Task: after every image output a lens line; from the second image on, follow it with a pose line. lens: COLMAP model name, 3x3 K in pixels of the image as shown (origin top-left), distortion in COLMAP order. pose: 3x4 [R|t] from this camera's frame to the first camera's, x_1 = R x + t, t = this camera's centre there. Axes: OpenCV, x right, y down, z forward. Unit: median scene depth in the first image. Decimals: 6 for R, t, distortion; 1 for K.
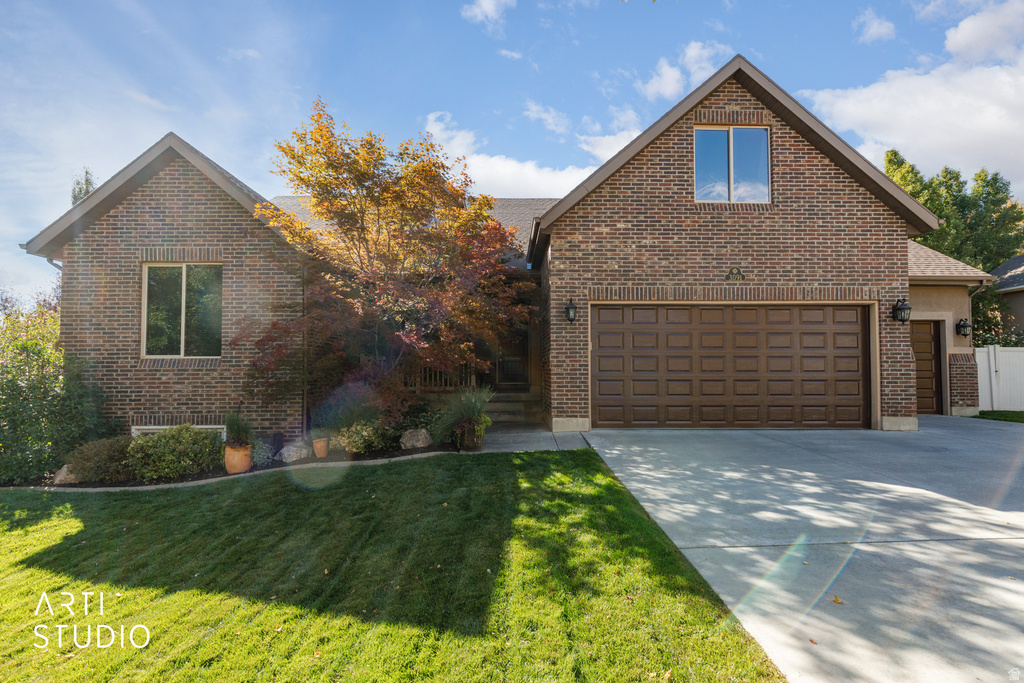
lens RADIAL K [[477.3, 0, 513.4], [0, 477.3, 349.9], [0, 0, 1]] dist [0.000460, 0.000160]
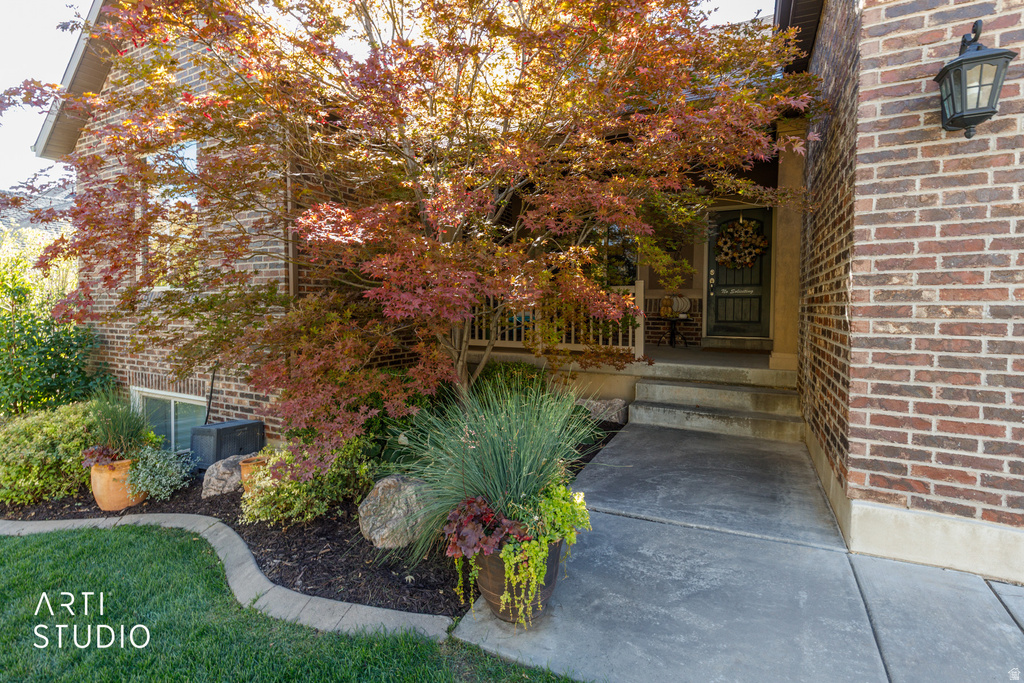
lens RADIAL K [[477.3, 0, 497.3], [0, 477.3, 322.7], [0, 0, 1]] dist [0.000460, 0.000160]
pose [[0.878772, 0.026521, -0.476504, 0.029868], [0.009993, 0.997213, 0.073932, 0.017181], [0.477137, -0.069731, 0.876058, 0.652284]]
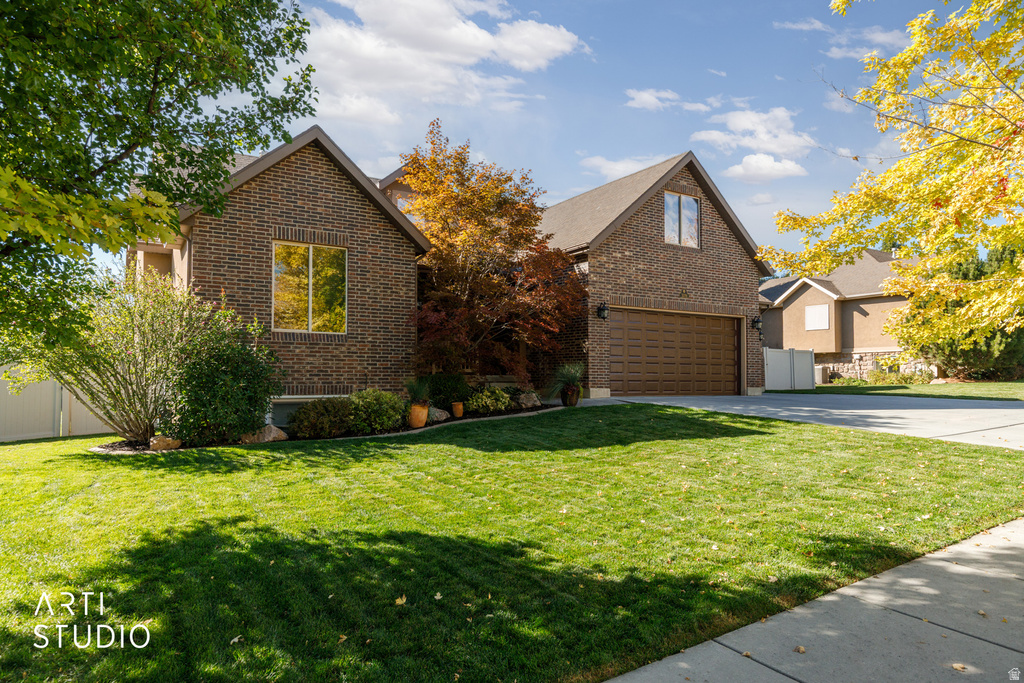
lens RADIAL K [[641.8, 0, 507.2], [0, 641.8, 331.1], [0, 0, 1]] dist [-0.014651, 0.004002]
pose [[0.860780, 0.045004, 0.506984, -1.050717], [-0.035413, 0.998965, -0.028550, 0.039305], [-0.507744, 0.006621, 0.861483, -0.469711]]
